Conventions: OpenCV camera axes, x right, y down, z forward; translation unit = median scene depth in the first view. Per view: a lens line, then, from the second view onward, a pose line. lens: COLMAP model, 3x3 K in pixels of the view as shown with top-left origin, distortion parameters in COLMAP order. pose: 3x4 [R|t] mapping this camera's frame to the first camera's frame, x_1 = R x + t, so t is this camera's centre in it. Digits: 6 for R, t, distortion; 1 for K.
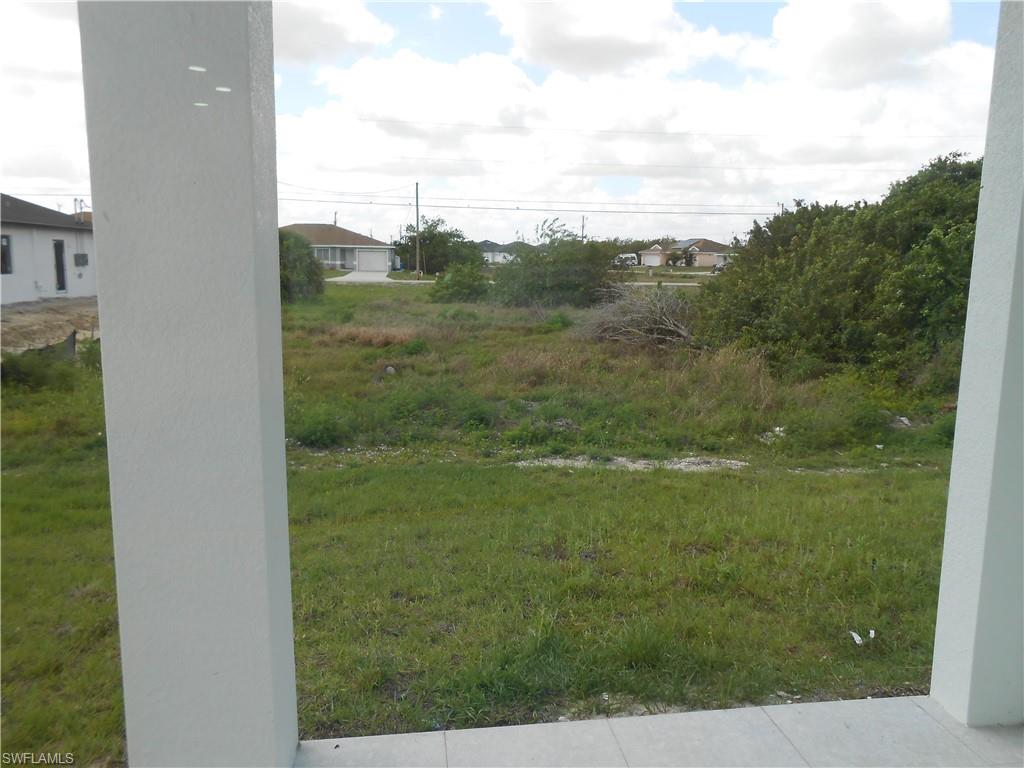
lens RADIAL K [[803.2, 0, 512.0], [0, 803.2, 384.0], [0, 0, 1]] dist [-0.039823, 0.080188]
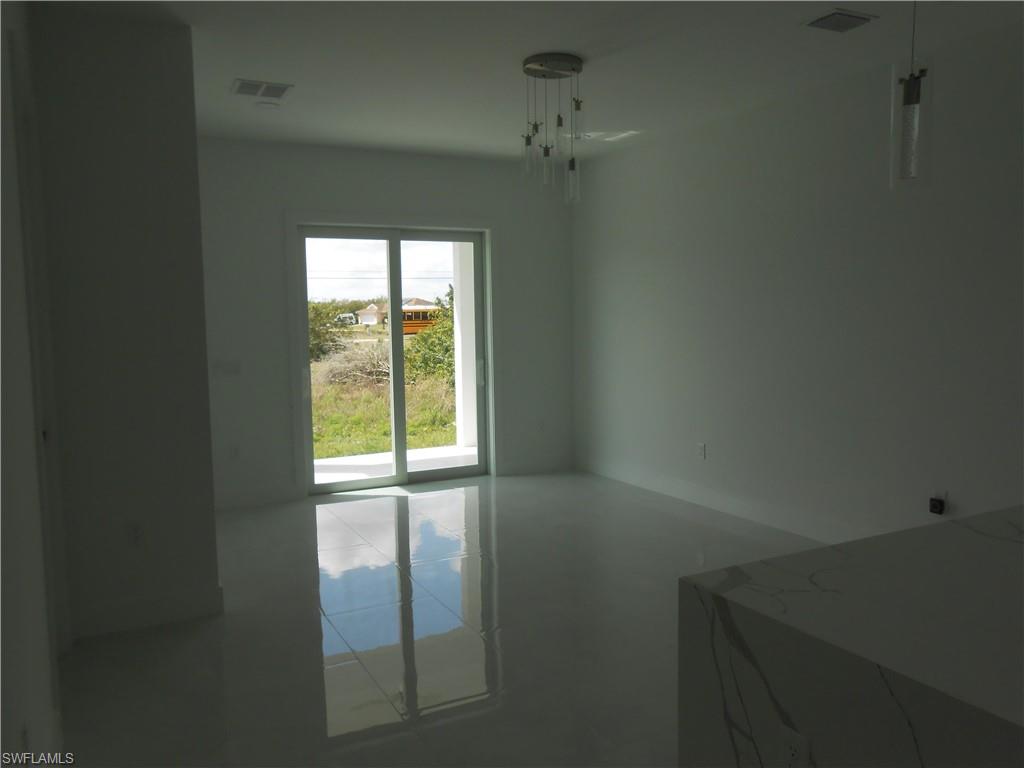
lens RADIAL K [[803.2, 0, 512.0], [0, 803.2, 384.0], [0, 0, 1]] dist [-0.039823, 0.080188]
pose [[0.940024, -0.054253, 0.336765, -0.030452], [0.078483, 0.995183, -0.058746, 0.027731], [-0.331956, 0.081653, 0.939754, -0.178047]]
